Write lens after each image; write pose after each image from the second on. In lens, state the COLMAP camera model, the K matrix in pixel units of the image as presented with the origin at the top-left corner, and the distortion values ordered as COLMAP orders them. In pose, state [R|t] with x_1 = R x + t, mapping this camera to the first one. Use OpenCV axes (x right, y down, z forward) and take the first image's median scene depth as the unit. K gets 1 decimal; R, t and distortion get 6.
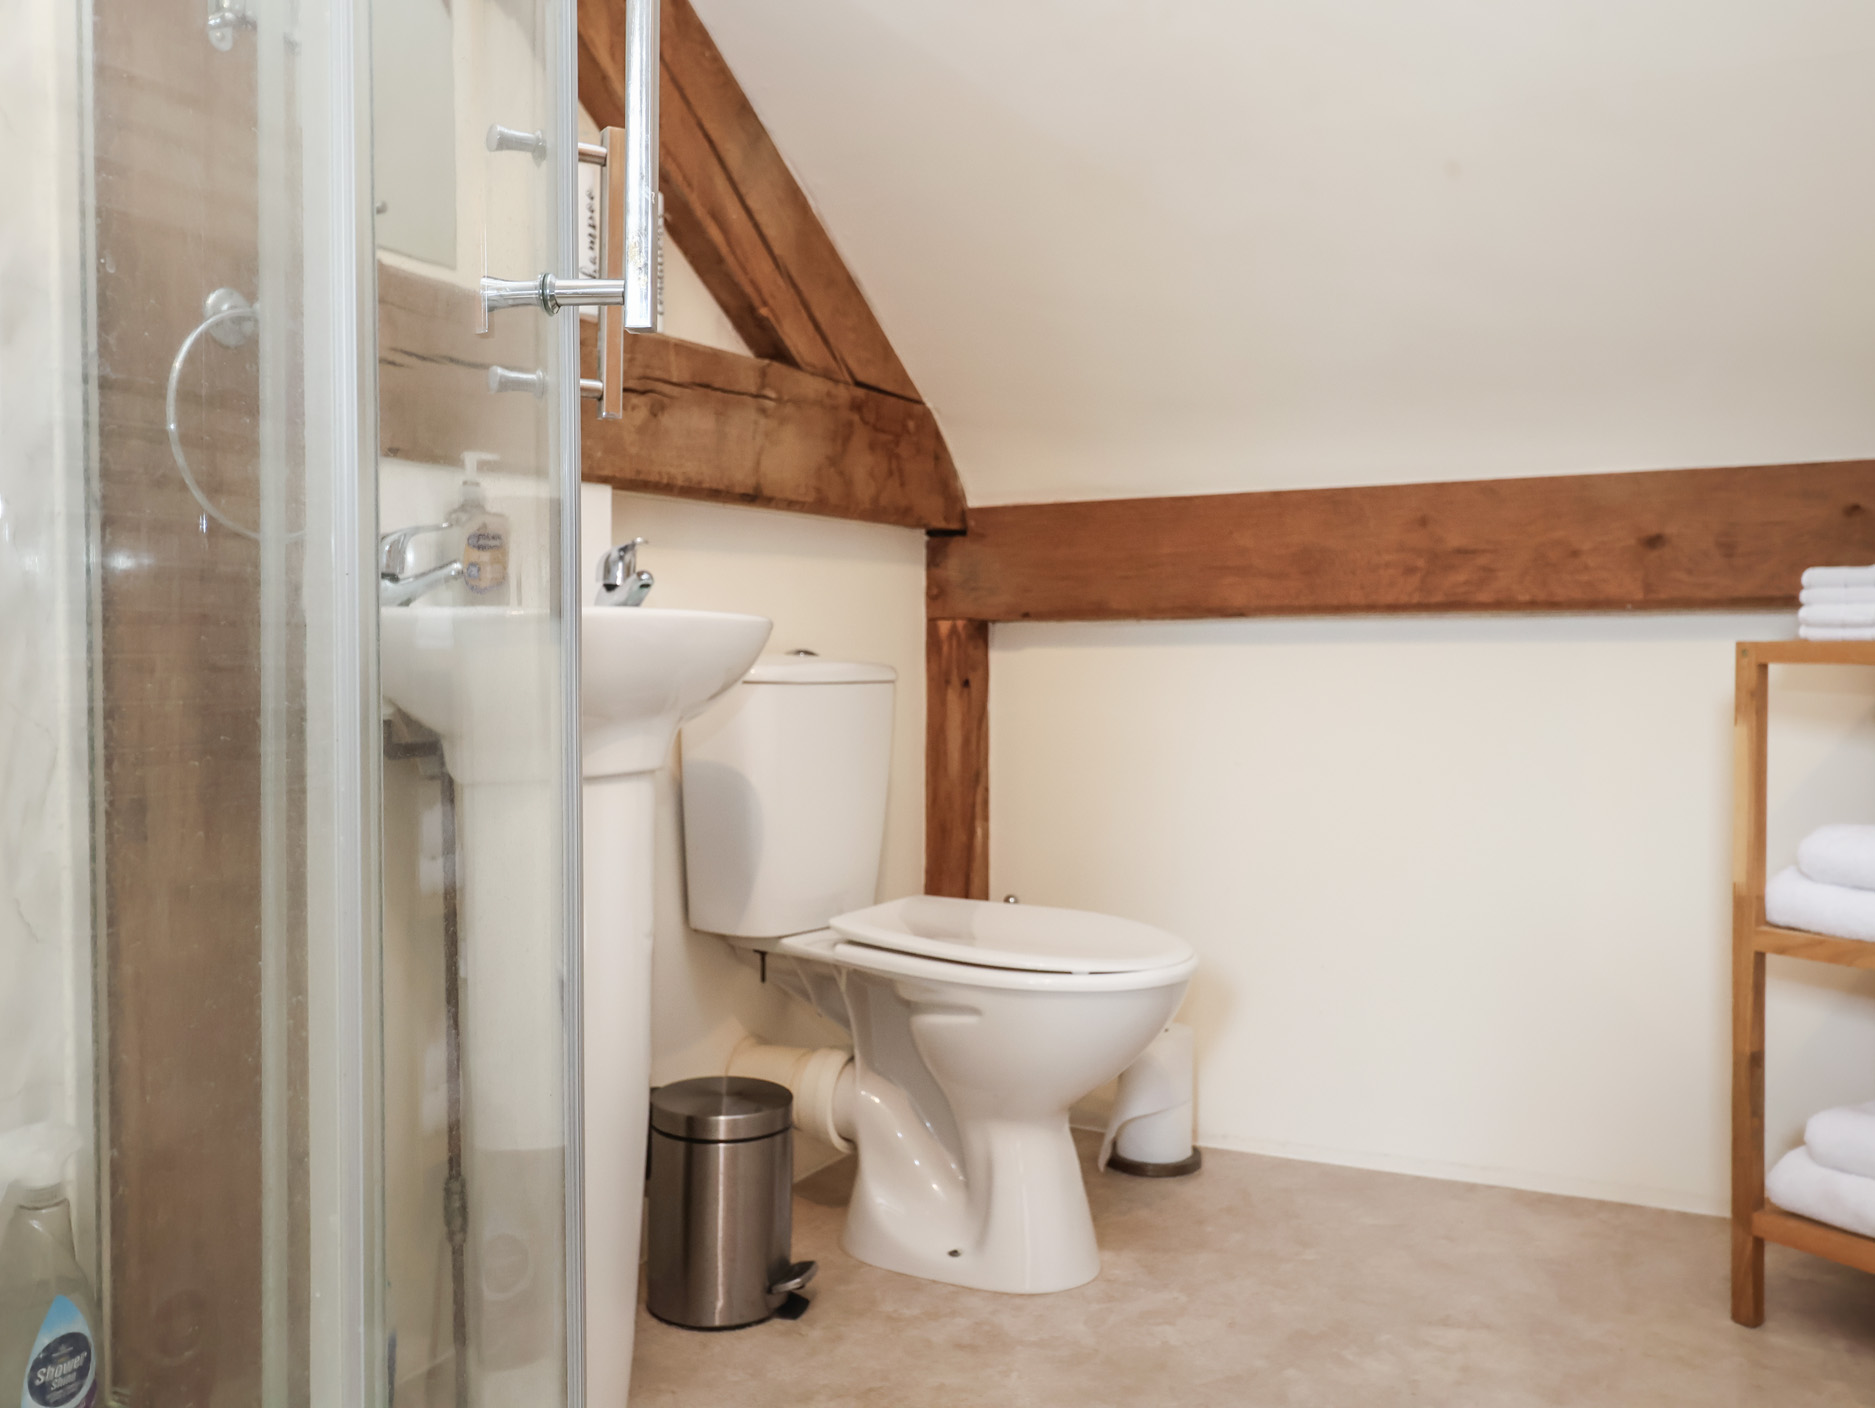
lens RADIAL K [[1785.9, 0, 937.5], [0, 1785.9, 704.0], [0, 0, 1]] dist [0.013970, 0.013026]
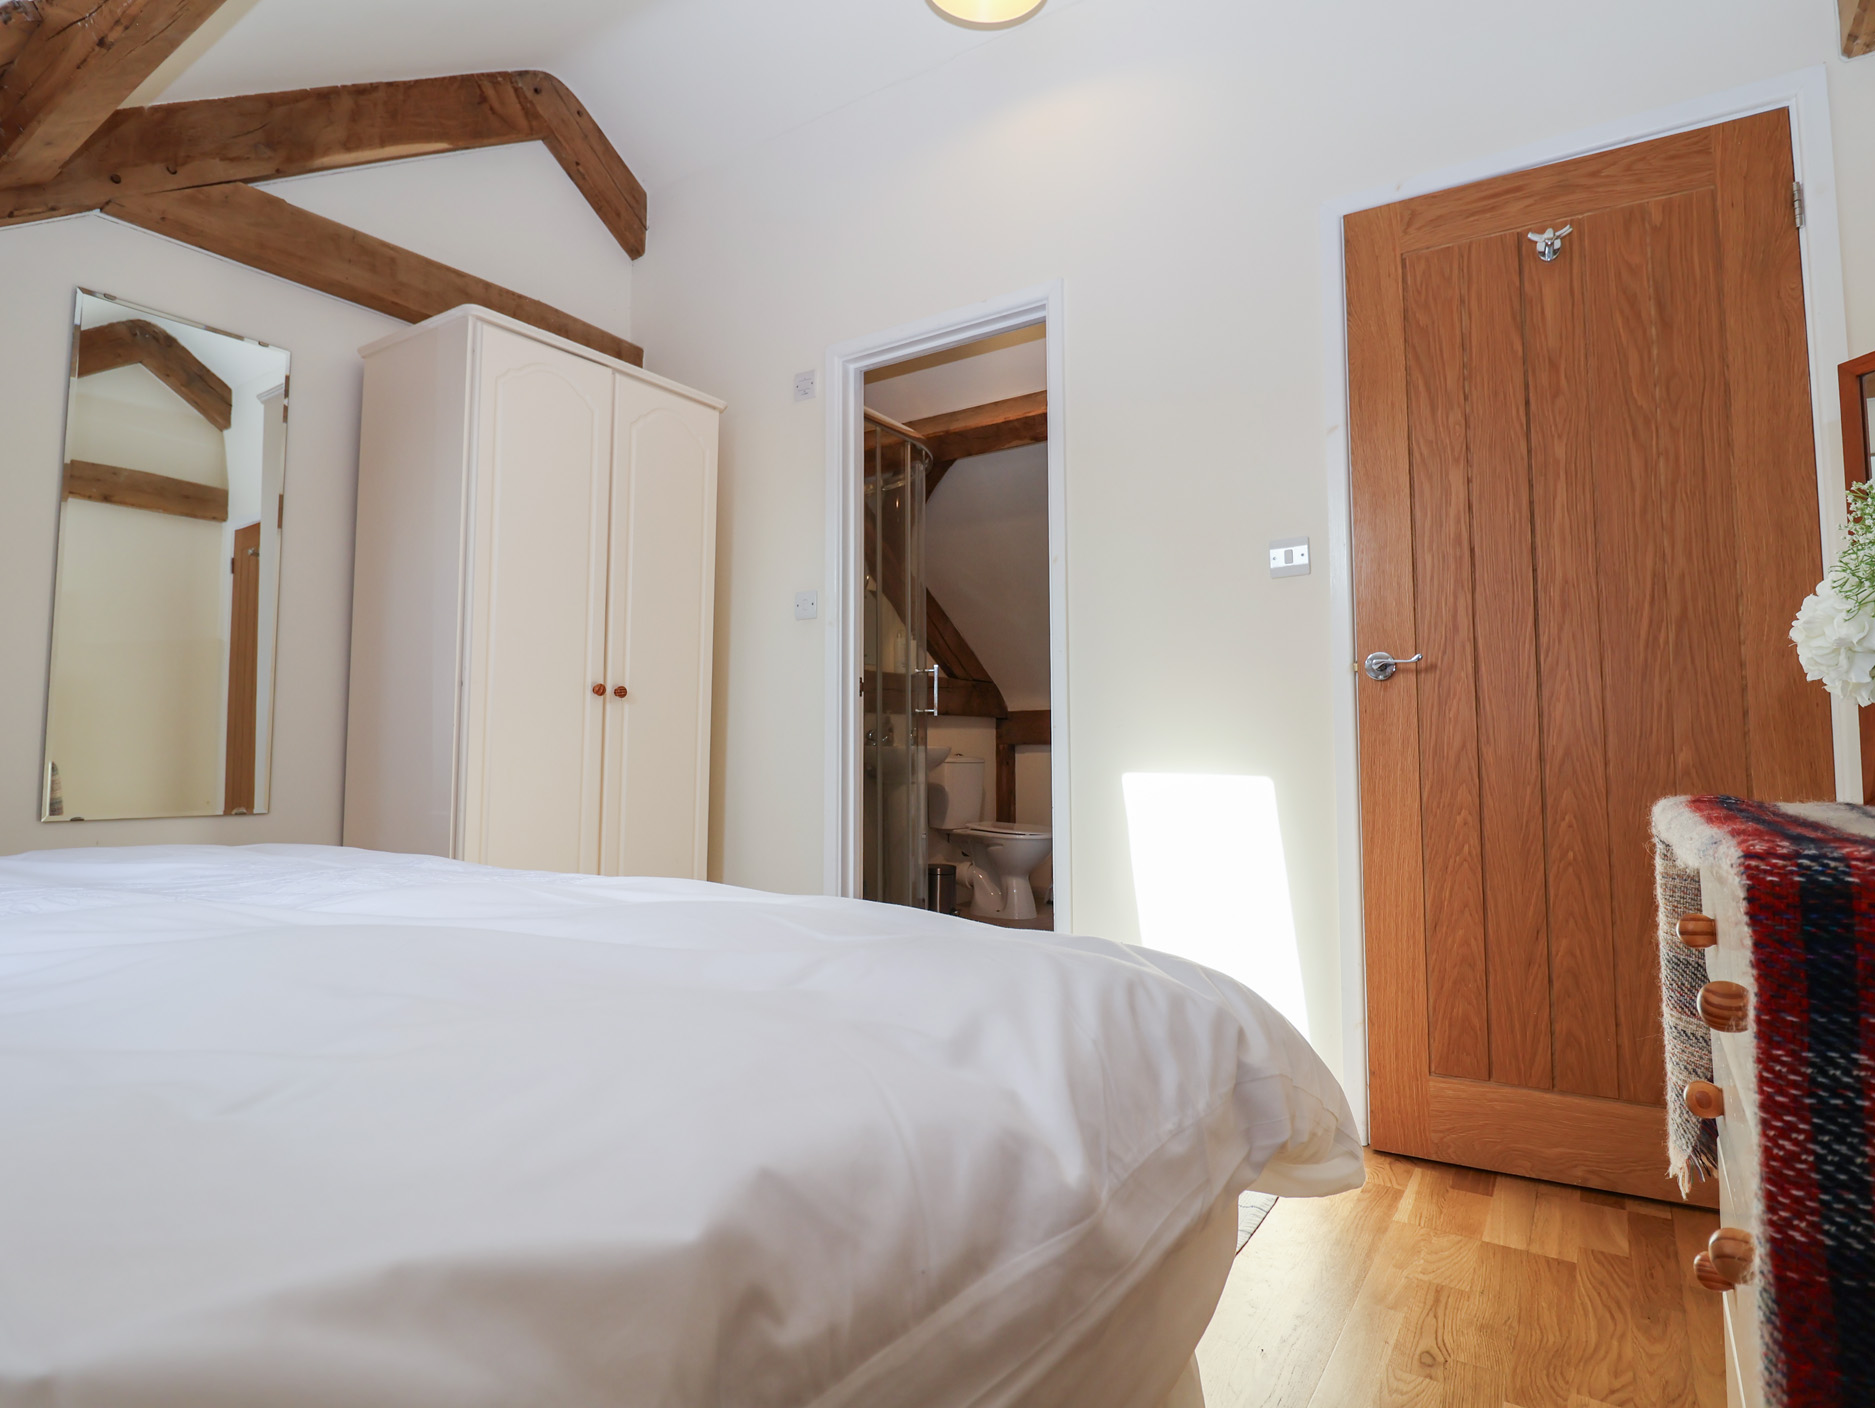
lens RADIAL K [[994.0, 0, 938.3], [0, 994.0, 691.1], [0, 0, 1]] dist [0.001425, -0.016035]
pose [[0.995394, -0.009220, -0.095424, 0.082397], [0.000528, 0.995876, -0.090719, 0.027516], [0.095867, 0.090251, 0.991294, -1.096569]]
